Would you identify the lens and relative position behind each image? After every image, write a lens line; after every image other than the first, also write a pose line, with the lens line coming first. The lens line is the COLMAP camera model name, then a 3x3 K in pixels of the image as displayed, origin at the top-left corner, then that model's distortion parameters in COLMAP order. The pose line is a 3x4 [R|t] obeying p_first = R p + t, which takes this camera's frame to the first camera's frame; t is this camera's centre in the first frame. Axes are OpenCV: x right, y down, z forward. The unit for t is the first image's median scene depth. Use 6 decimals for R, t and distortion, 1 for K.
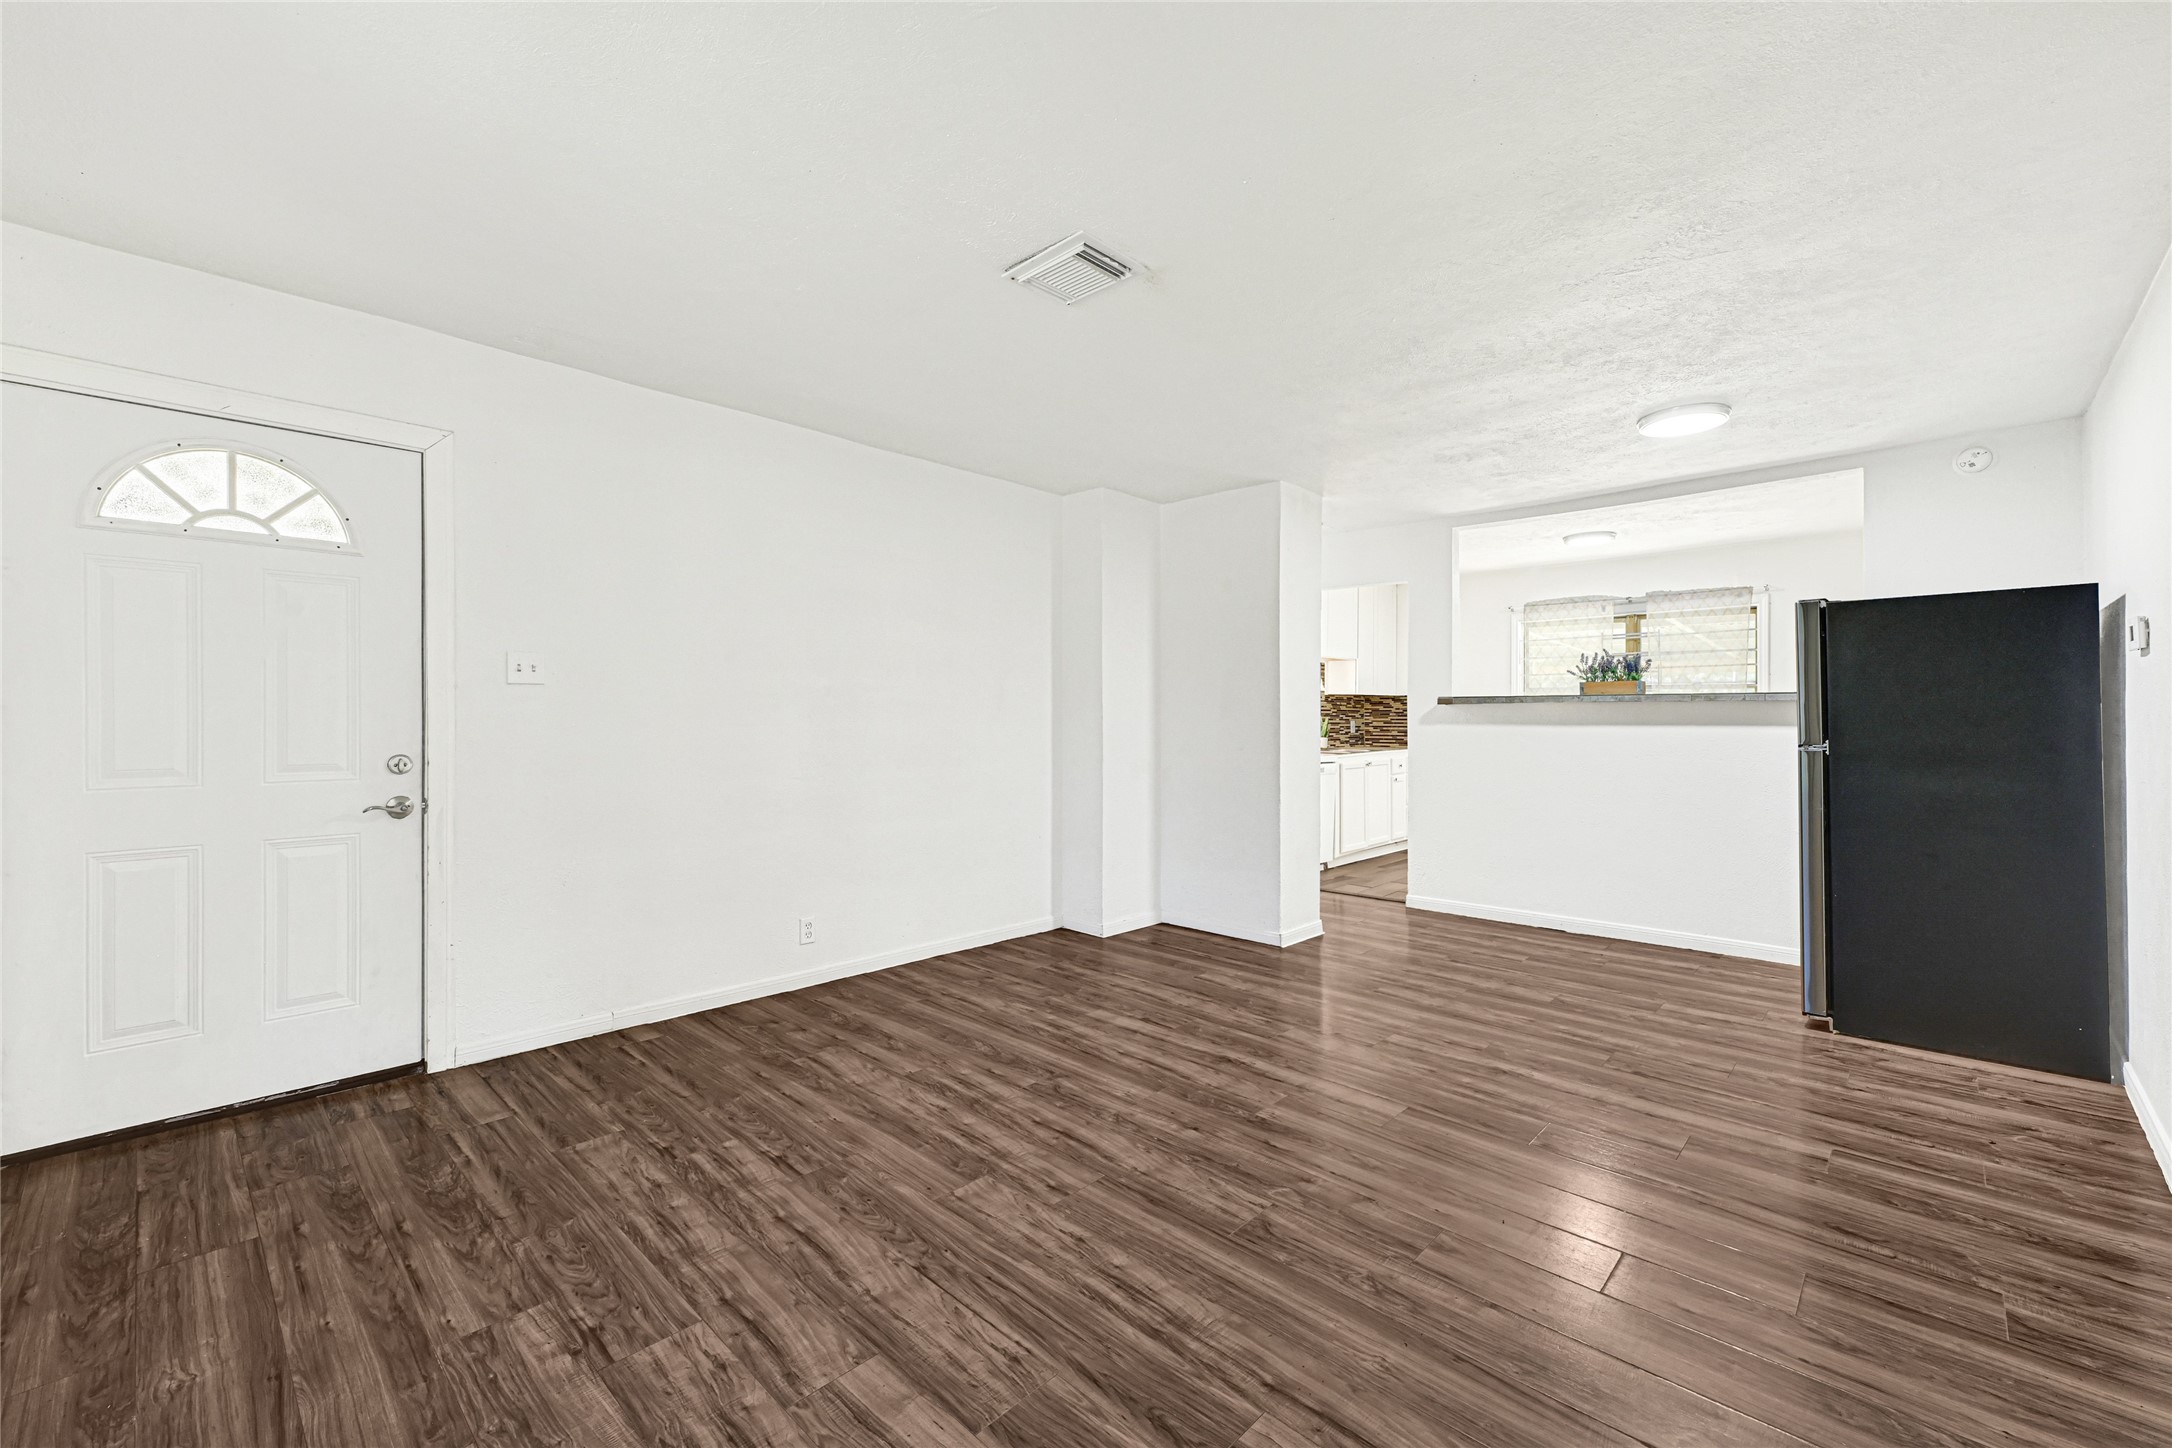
lens RADIAL K [[902.2, 0, 1081.9], [0, 902.2, 708.7], [0, 0, 1]] dist [0.001665, 0.000164]
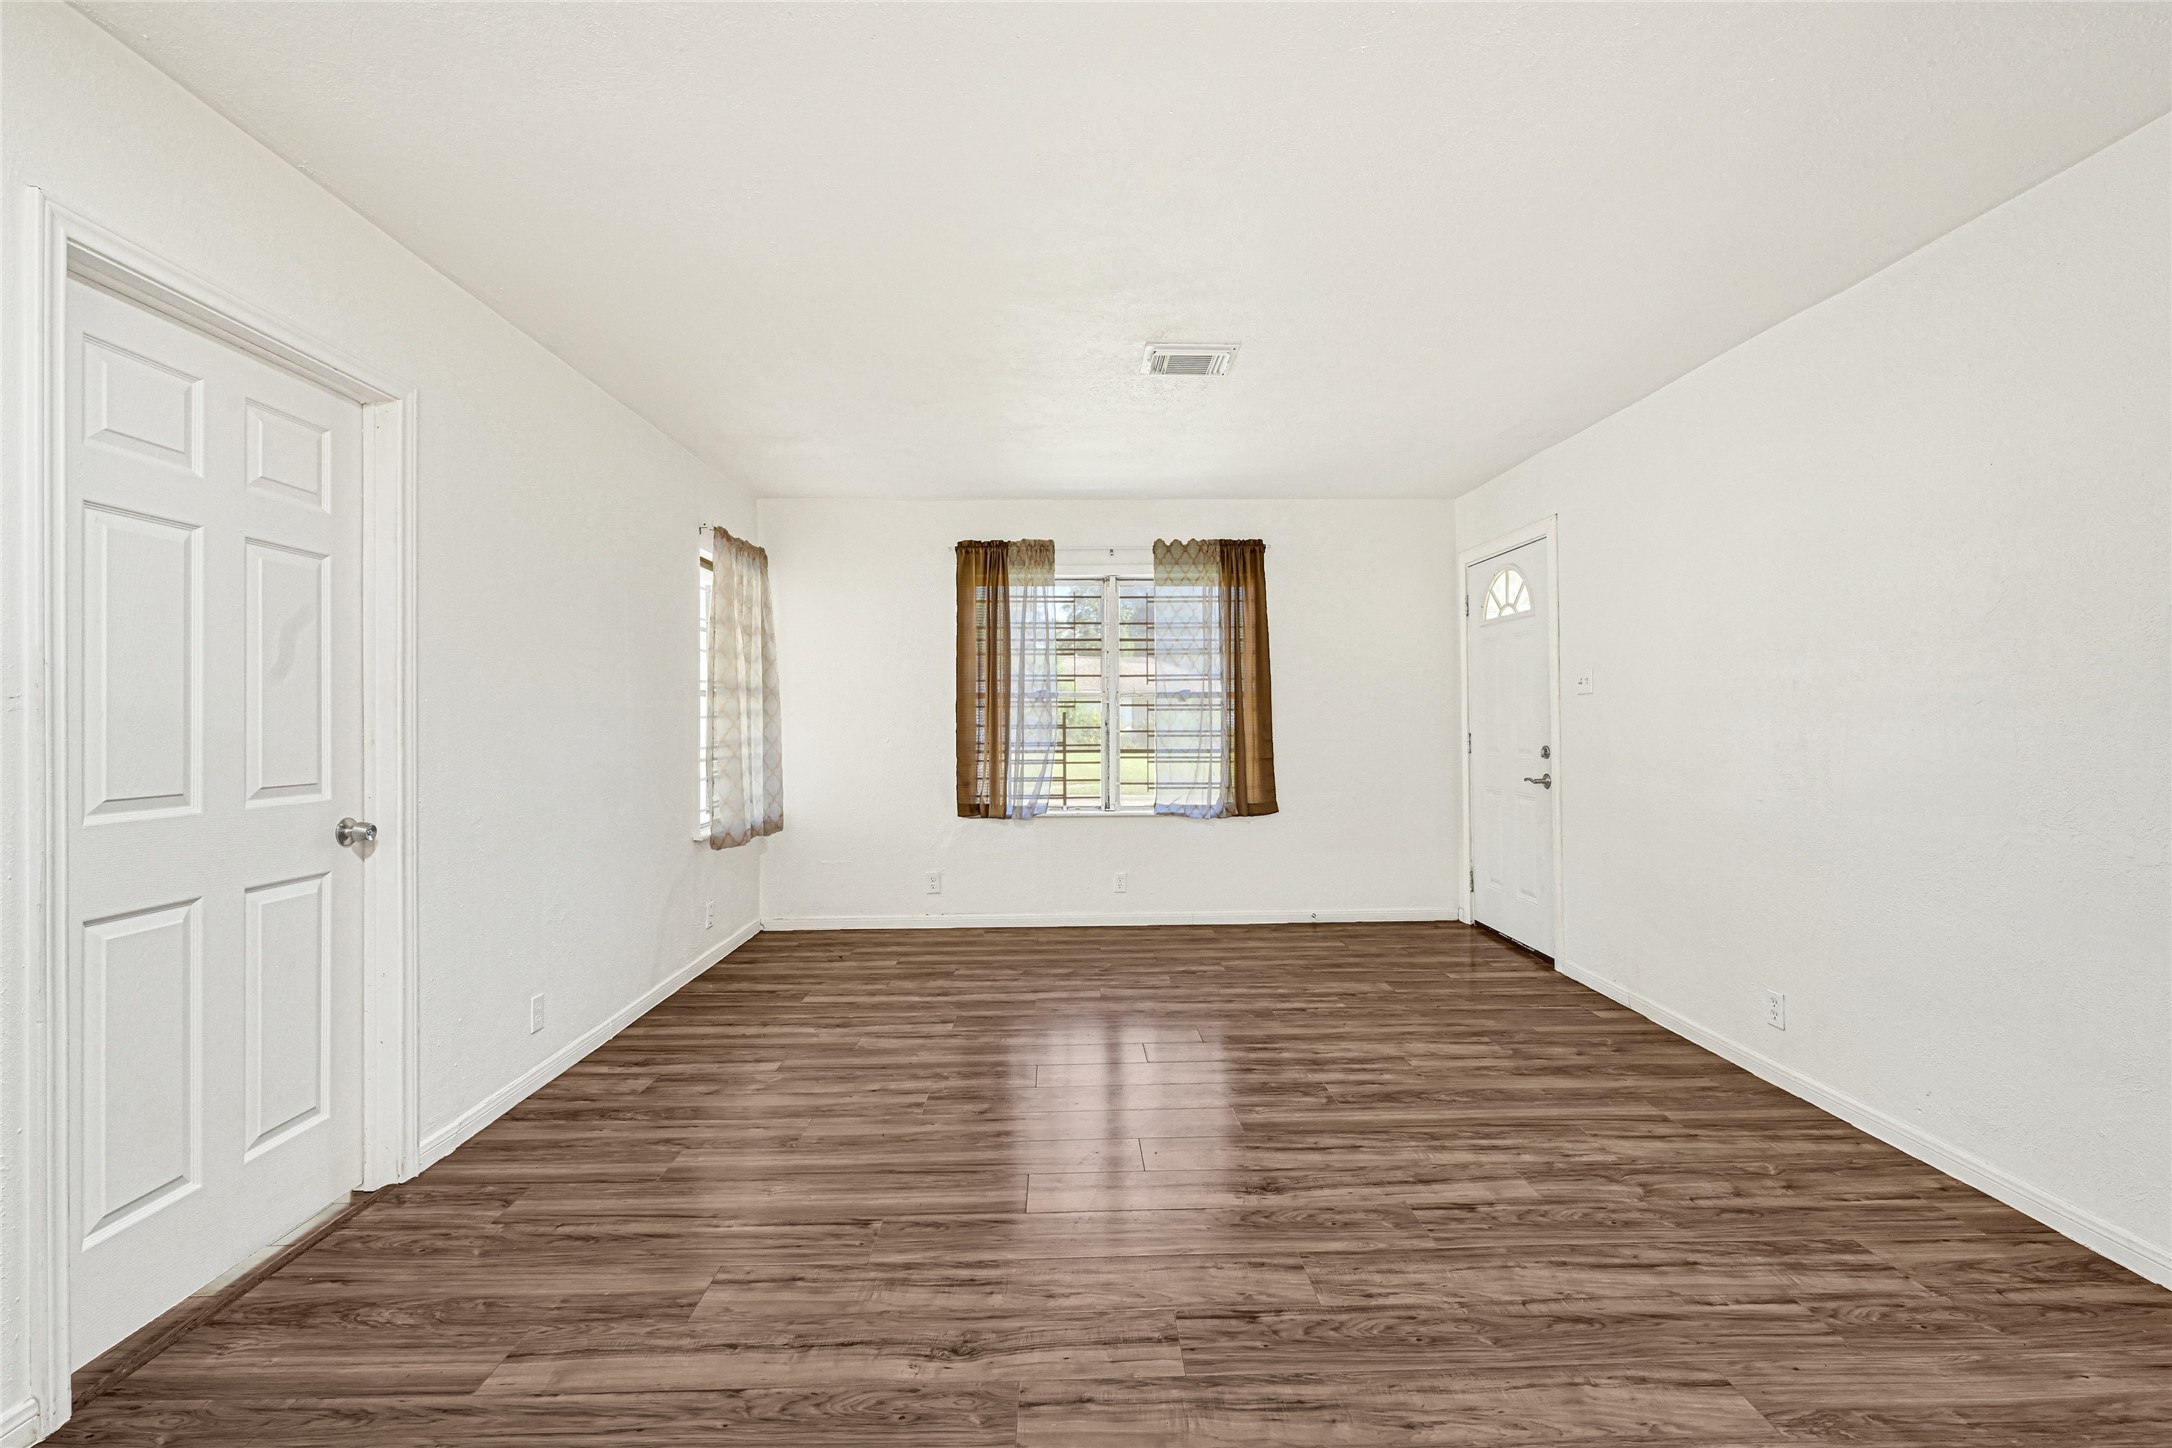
lens RADIAL K [[904.4, 0, 1086.0], [0, 904.4, 724.0], [0, 0, 1]] dist [-0.001078, 0.000308]
pose [[-0.698738, 0.002231, -0.715374, 0.760086], [0.004742, 0.999988, -0.001513, 0.012186], [0.715362, -0.004450, -0.698740, 1.359029]]
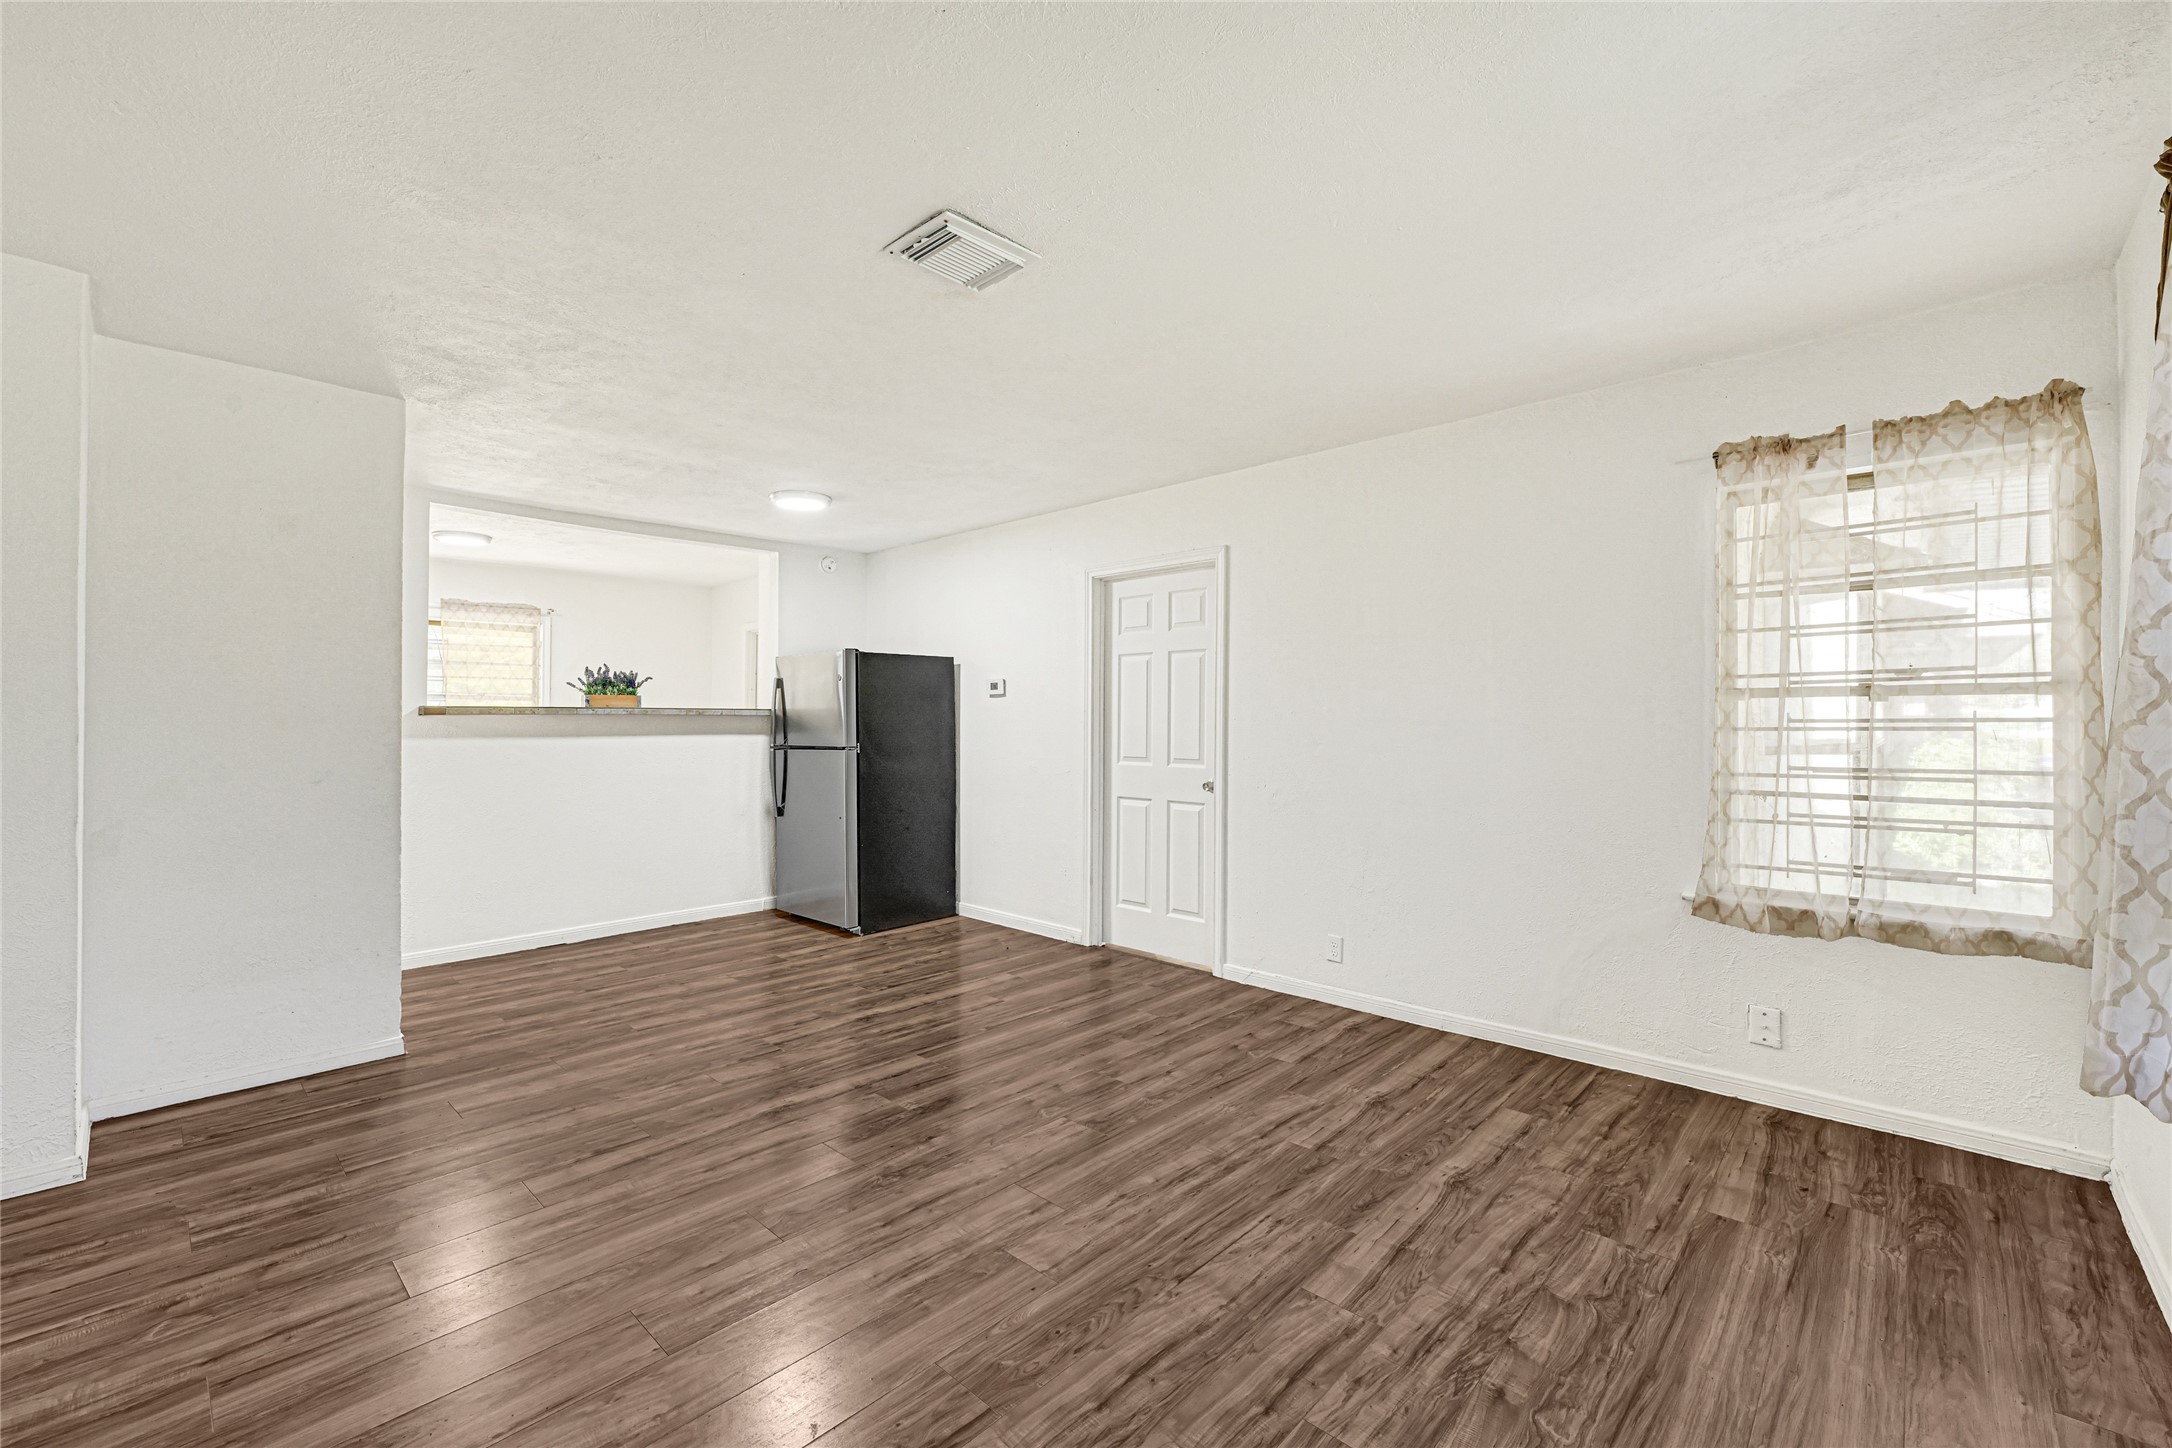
lens RADIAL K [[904.4, 0, 1086.0], [0, 904.4, 724.0], [0, 0, 1]] dist [-0.001078, 0.000308]
pose [[-0.023240, -0.002134, 0.999728, -0.720006], [-0.006514, 0.999977, 0.001983, -0.001961], [-0.999709, -0.006466, -0.023253, 0.686391]]
